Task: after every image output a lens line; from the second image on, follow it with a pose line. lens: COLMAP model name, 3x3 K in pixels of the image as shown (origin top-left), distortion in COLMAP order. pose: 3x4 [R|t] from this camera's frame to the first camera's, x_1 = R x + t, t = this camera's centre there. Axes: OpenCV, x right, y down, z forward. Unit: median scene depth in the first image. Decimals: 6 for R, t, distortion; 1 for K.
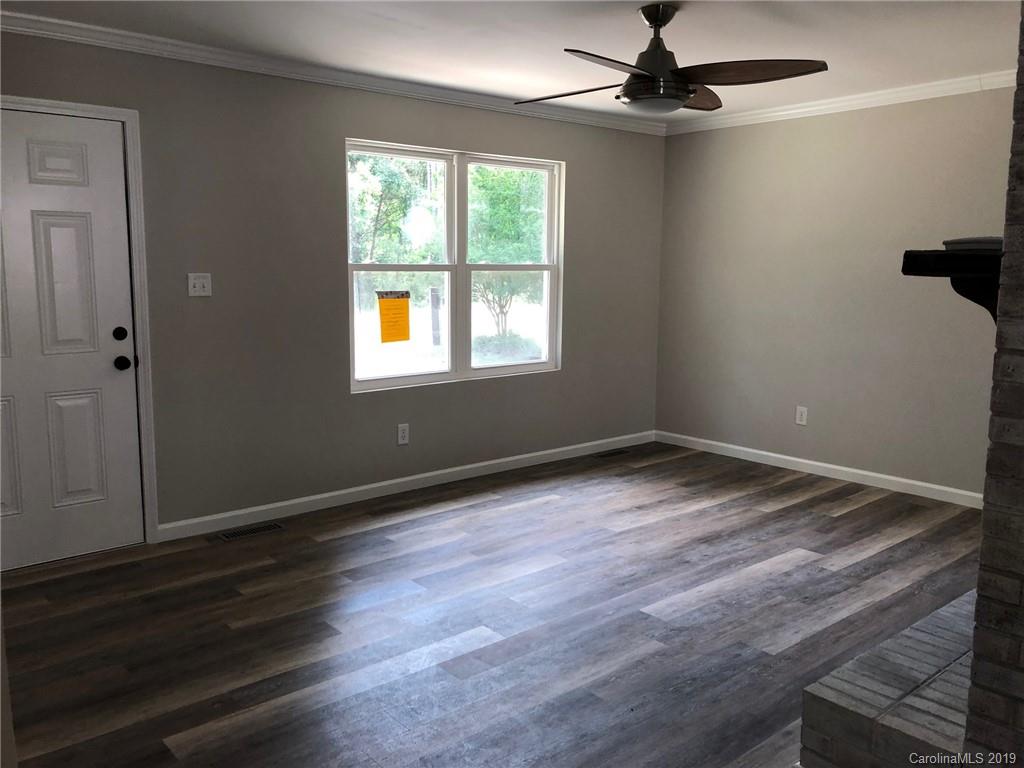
lens RADIAL K [[840.8, 0, 512.2], [0, 840.8, 371.7], [0, 0, 1]] dist [0.056613, -0.090661]
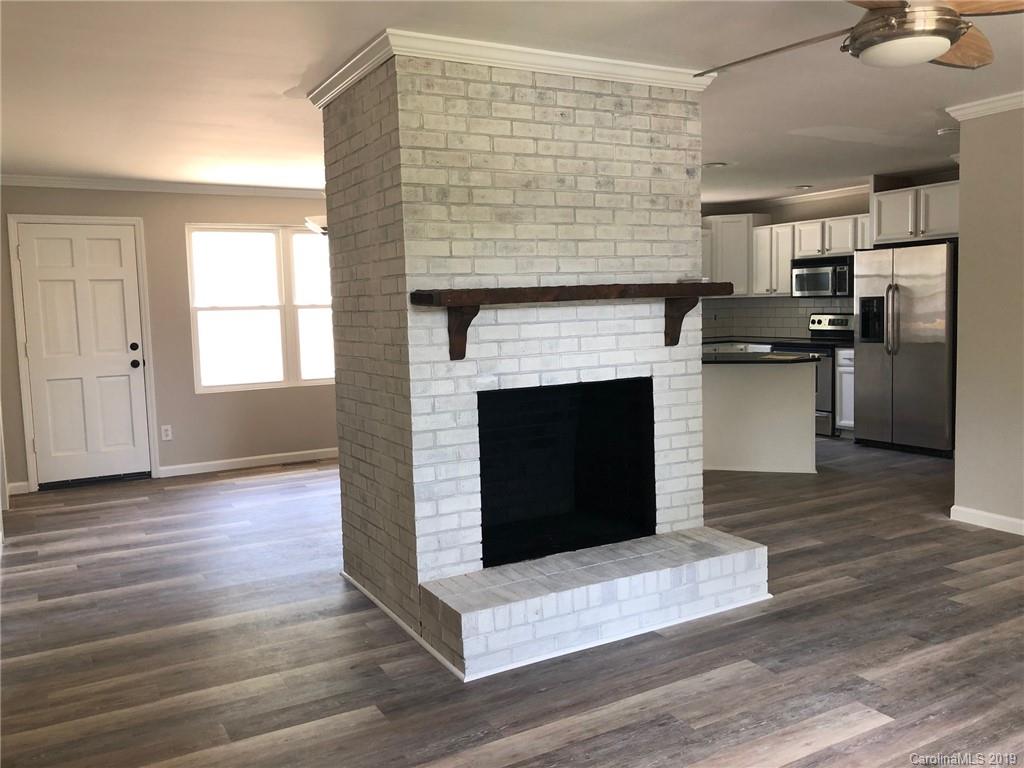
lens RADIAL K [[840.8, 0, 512.2], [0, 840.8, 371.7], [0, 0, 1]] dist [0.056613, -0.090661]
pose [[-0.981060, 0.008596, 0.193515, 0.287887], [0.049246, 0.977259, 0.206251, -0.180262], [-0.187342, 0.211875, -0.959173, 1.473038]]
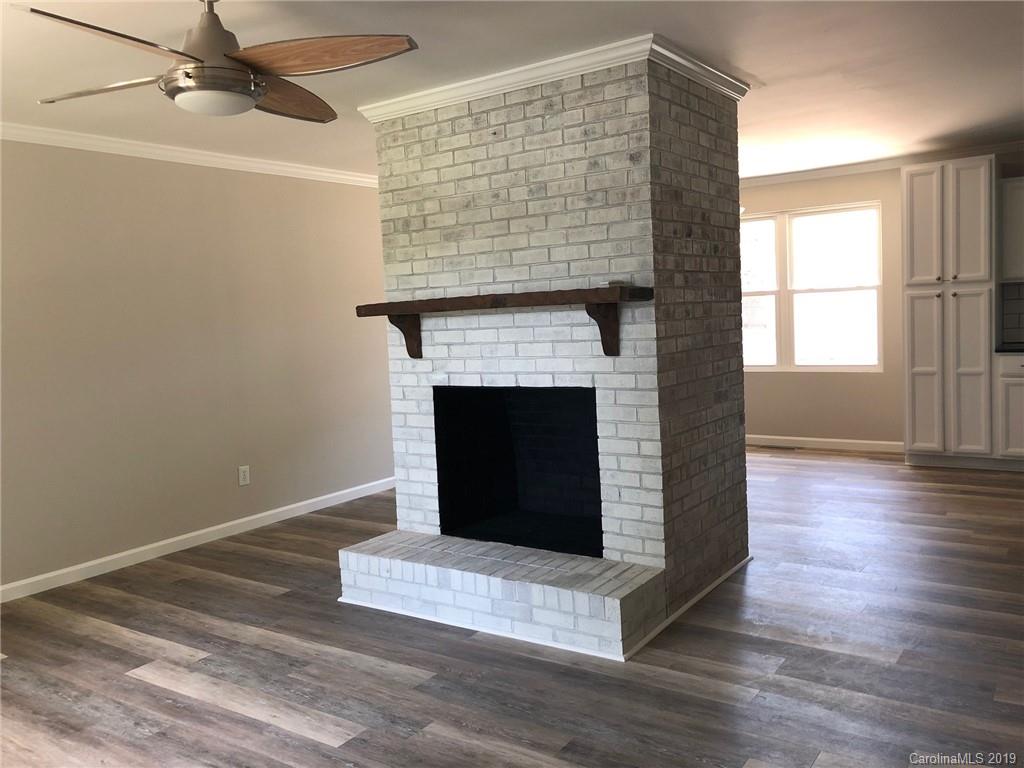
lens RADIAL K [[840.8, 0, 512.2], [0, 840.8, 371.7], [0, 0, 1]] dist [0.056613, -0.090661]
pose [[-0.256817, -0.062483, 0.964438, -0.524503], [0.172059, 0.979010, 0.109244, -0.097430], [-0.951021, 0.193996, -0.240675, 0.811991]]
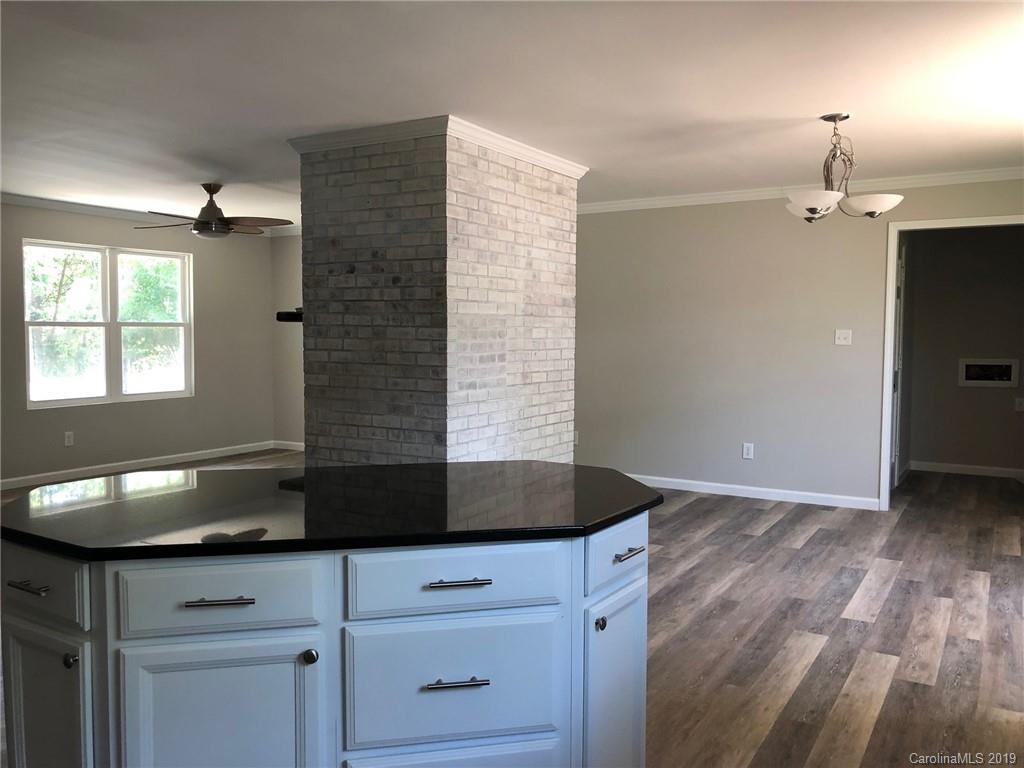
lens RADIAL K [[840.8, 0, 512.2], [0, 840.8, 371.7], [0, 0, 1]] dist [0.056613, -0.090661]
pose [[0.946804, -0.019279, 0.321233, 0.155952], [0.044312, 0.996506, -0.070799, 0.119466], [-0.318746, 0.081267, 0.944350, -0.775828]]
